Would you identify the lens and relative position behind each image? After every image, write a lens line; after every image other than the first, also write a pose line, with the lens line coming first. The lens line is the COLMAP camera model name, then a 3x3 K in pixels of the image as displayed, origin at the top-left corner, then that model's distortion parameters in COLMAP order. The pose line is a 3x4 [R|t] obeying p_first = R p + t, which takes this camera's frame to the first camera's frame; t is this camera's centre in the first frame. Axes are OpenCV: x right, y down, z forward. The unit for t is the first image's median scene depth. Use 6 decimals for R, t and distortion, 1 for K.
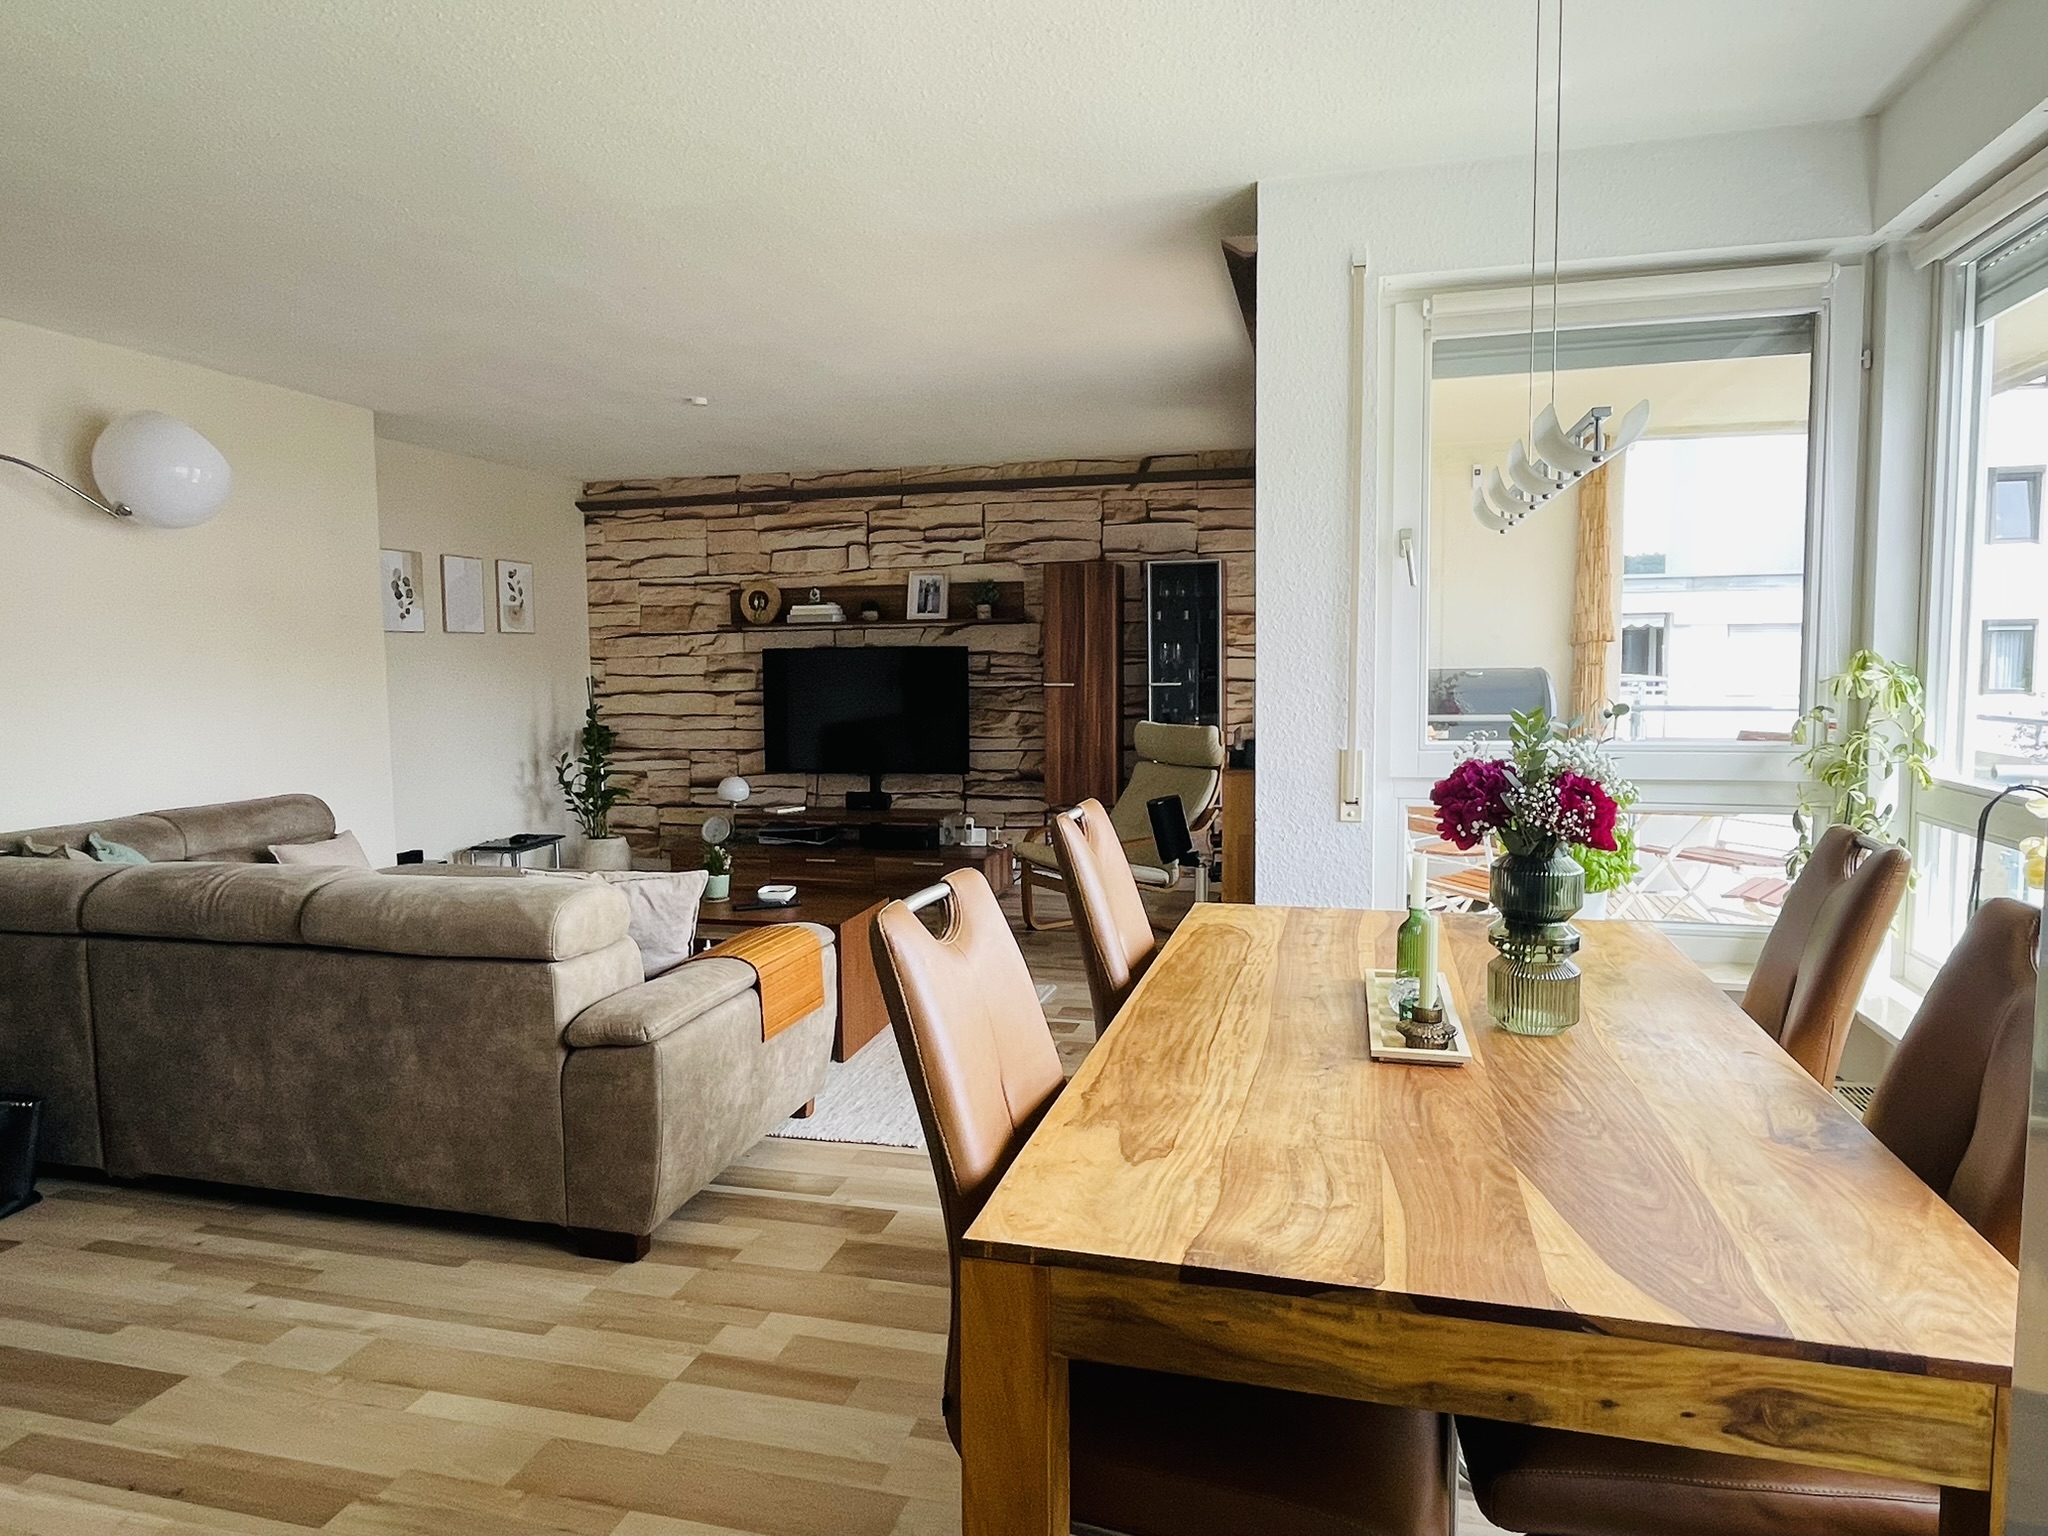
lens RADIAL K [[1246.0, 0, 1025.8], [0, 1246.0, 758.5], [0, 0, 1]] dist [-0.004006, 0.002547]
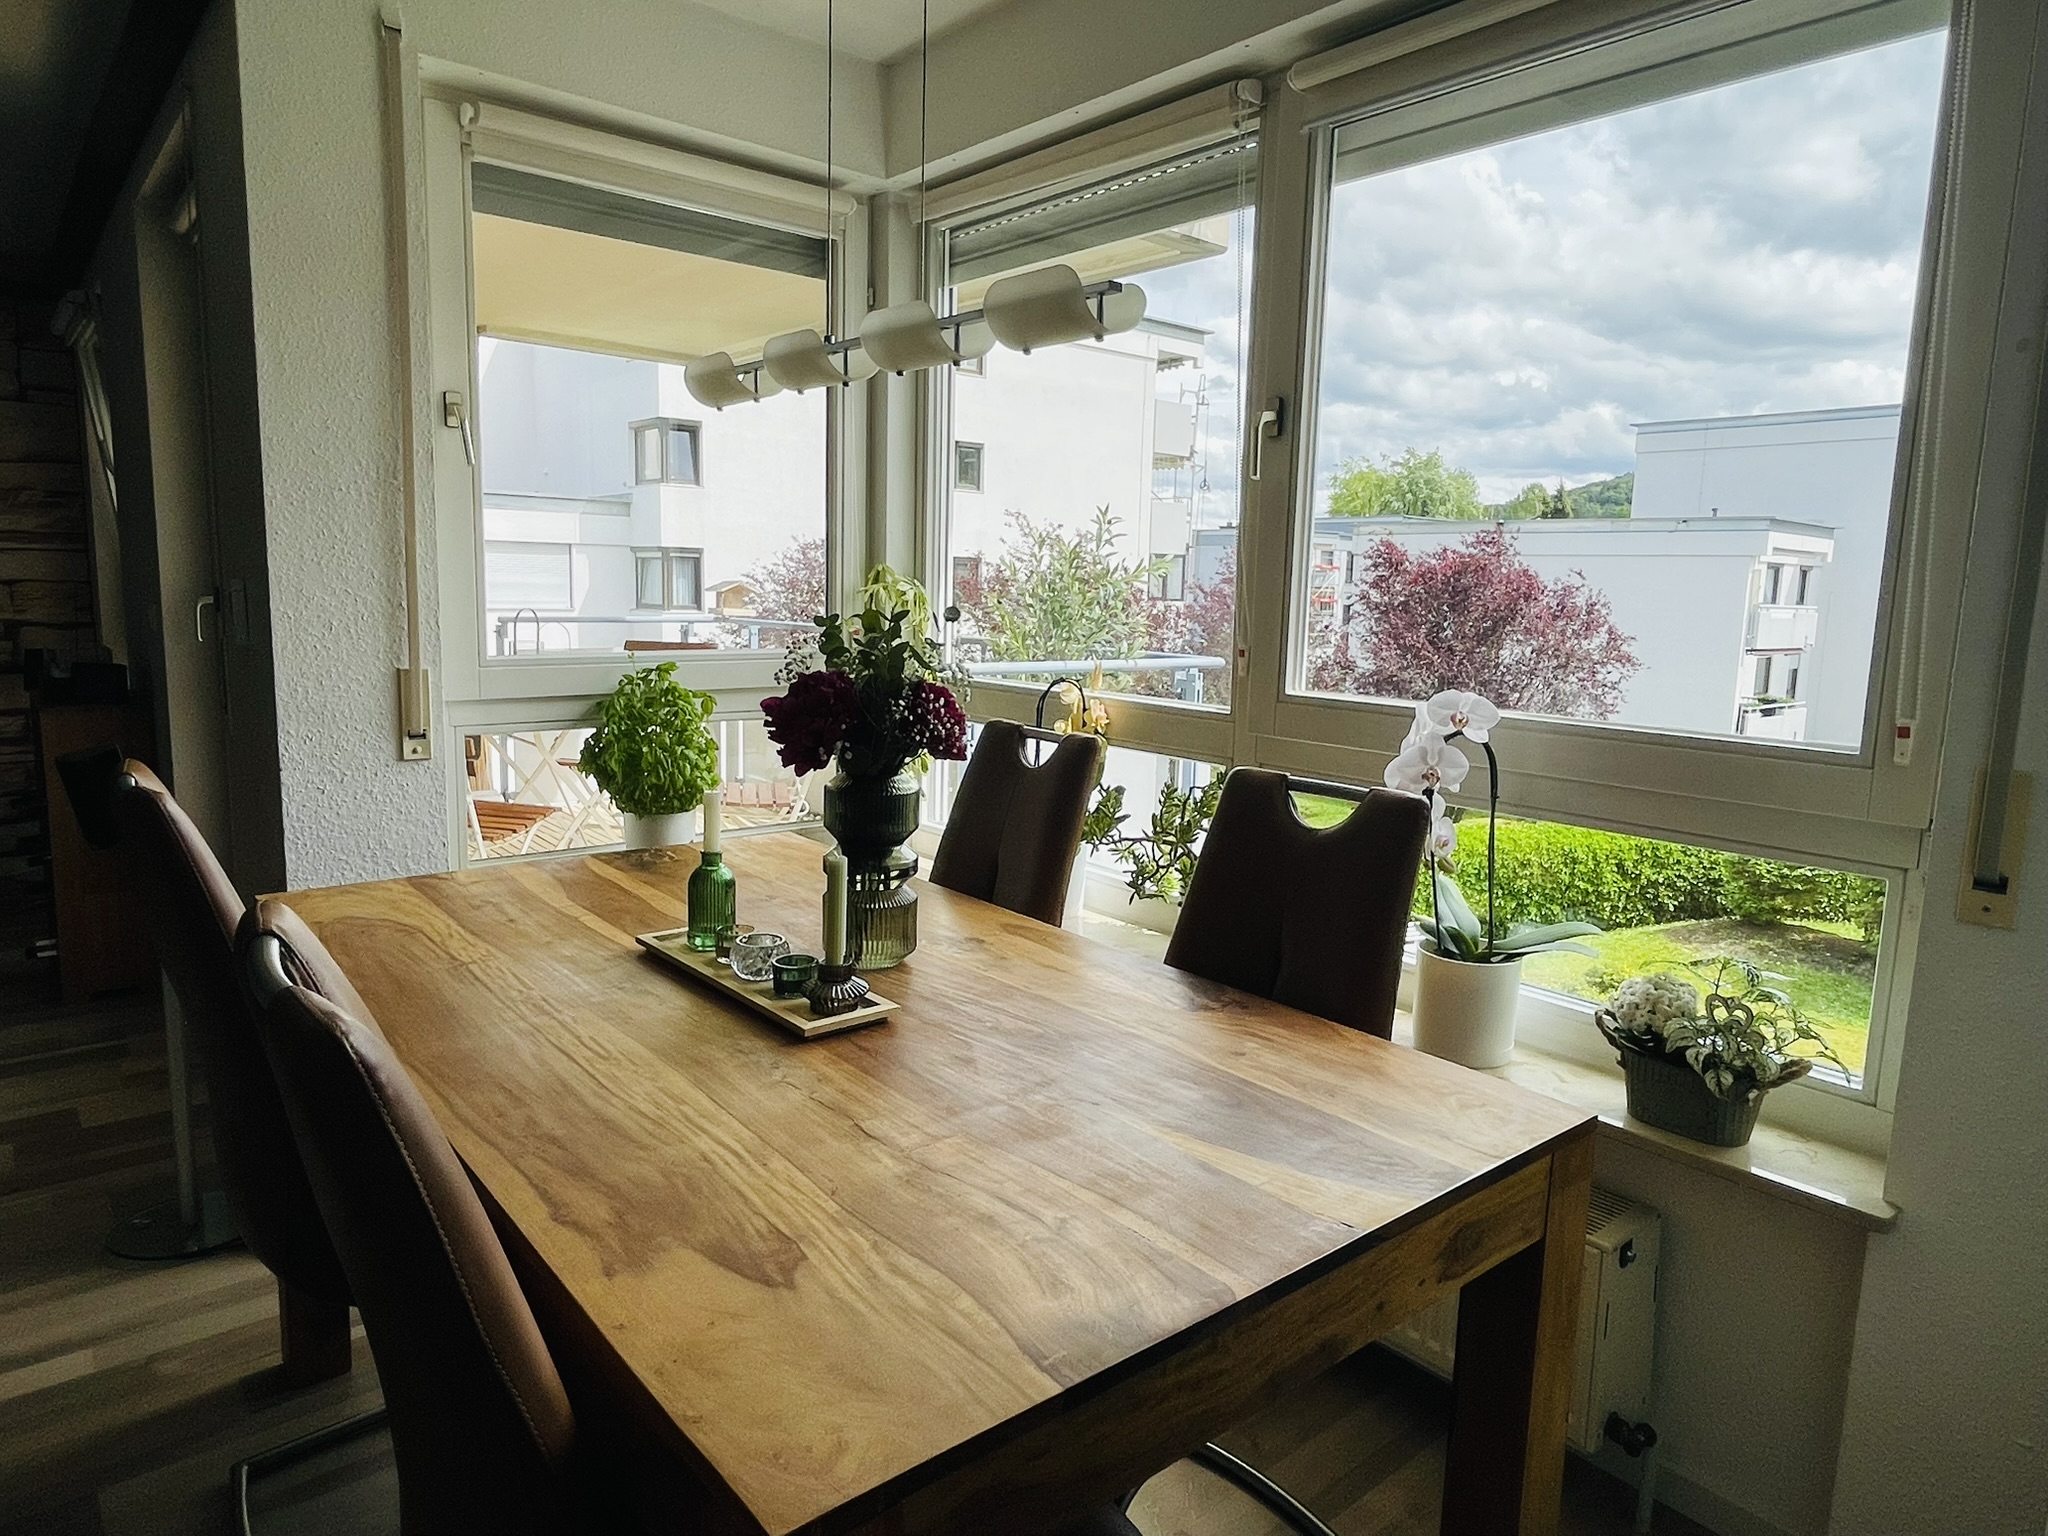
lens RADIAL K [[1246.0, 0, 1027.2], [0, 1246.0, 757.4], [0, 0, 1]] dist [-0.004006, 0.002547]
pose [[0.571857, -0.089677, 0.815437, -0.074896], [0.034311, 0.995752, 0.085445, -0.002340], [-0.819635, -0.020884, 0.572505, 0.106973]]
